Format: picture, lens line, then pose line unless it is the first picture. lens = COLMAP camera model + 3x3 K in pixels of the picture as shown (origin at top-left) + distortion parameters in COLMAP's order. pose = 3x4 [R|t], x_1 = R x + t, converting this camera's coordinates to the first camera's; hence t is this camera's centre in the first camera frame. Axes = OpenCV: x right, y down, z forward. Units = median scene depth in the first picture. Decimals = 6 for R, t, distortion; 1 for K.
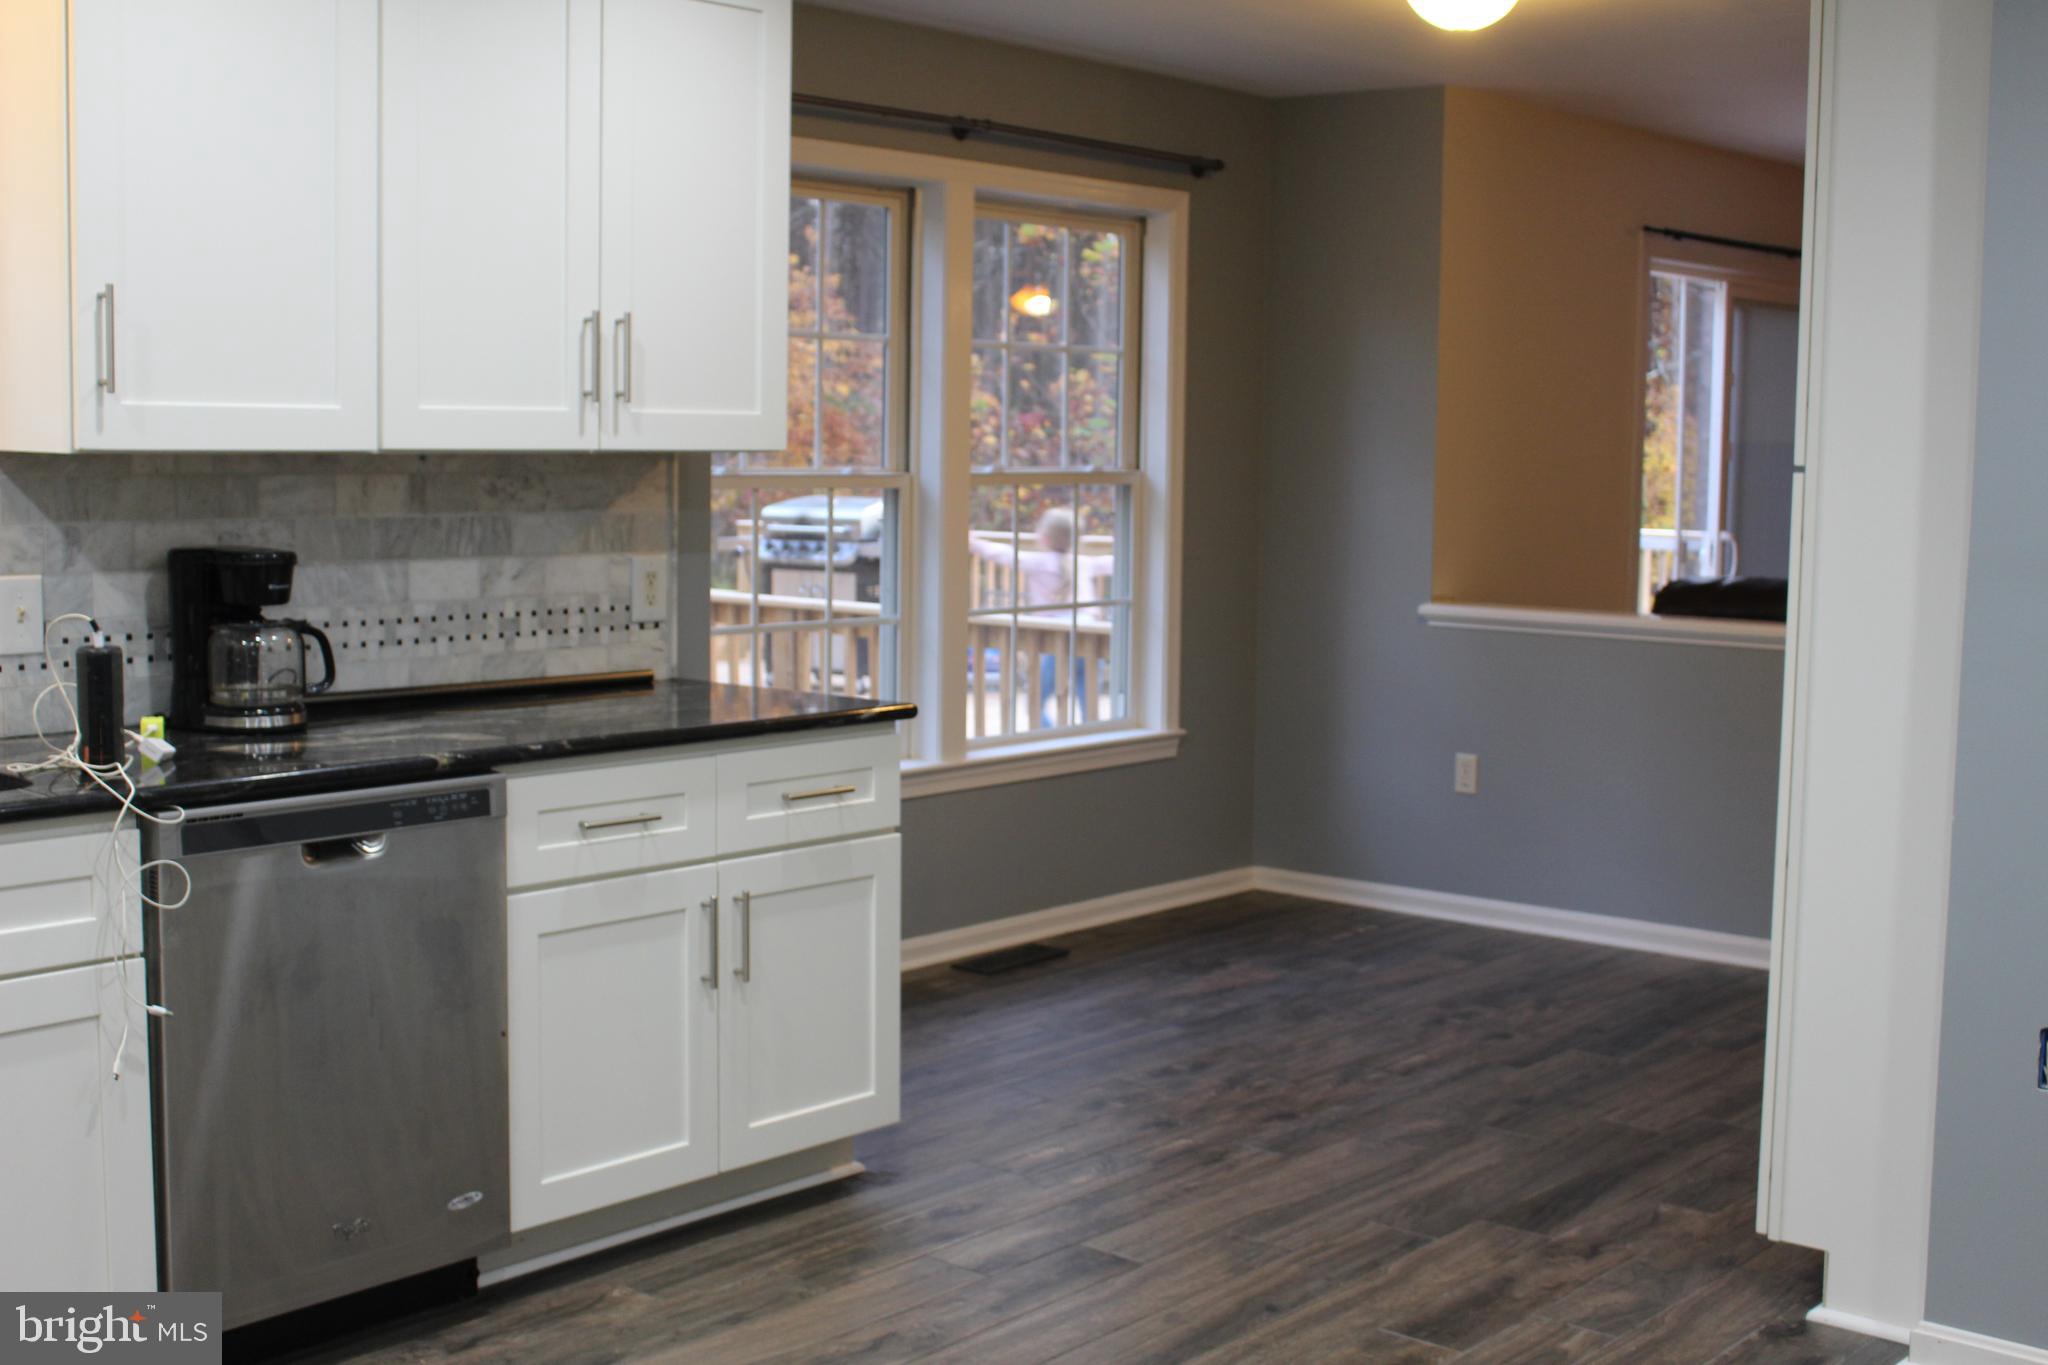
lens RADIAL K [[2406.5, 0, 1019.1], [0, 2406.5, 679.0], [0, 0, 1]] dist [-0.125299, 0.000000]
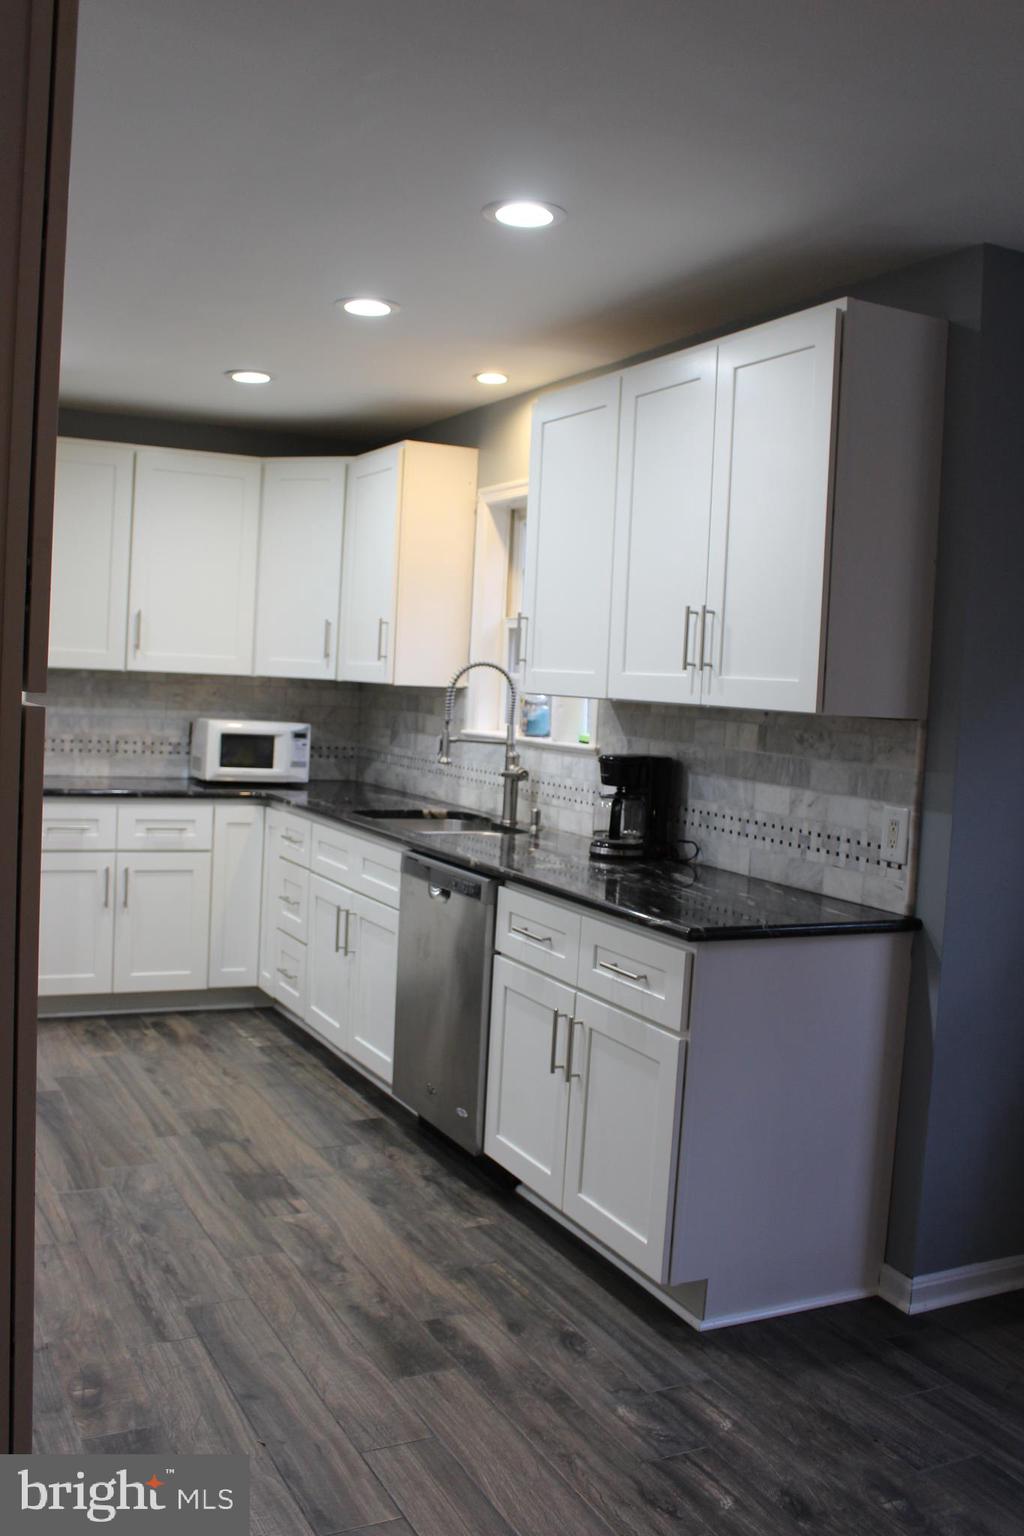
lens RADIAL K [[1413.8, 0, 506.6], [0, 1413.8, 774.5], [0, 0, 1]] dist [-0.097448, 0.000000]
pose [[-0.389889, 0.028719, -0.920414, 0.607791], [-0.148530, 0.984465, 0.093635, -0.112375], [0.908804, 0.173216, -0.379567, 1.179692]]
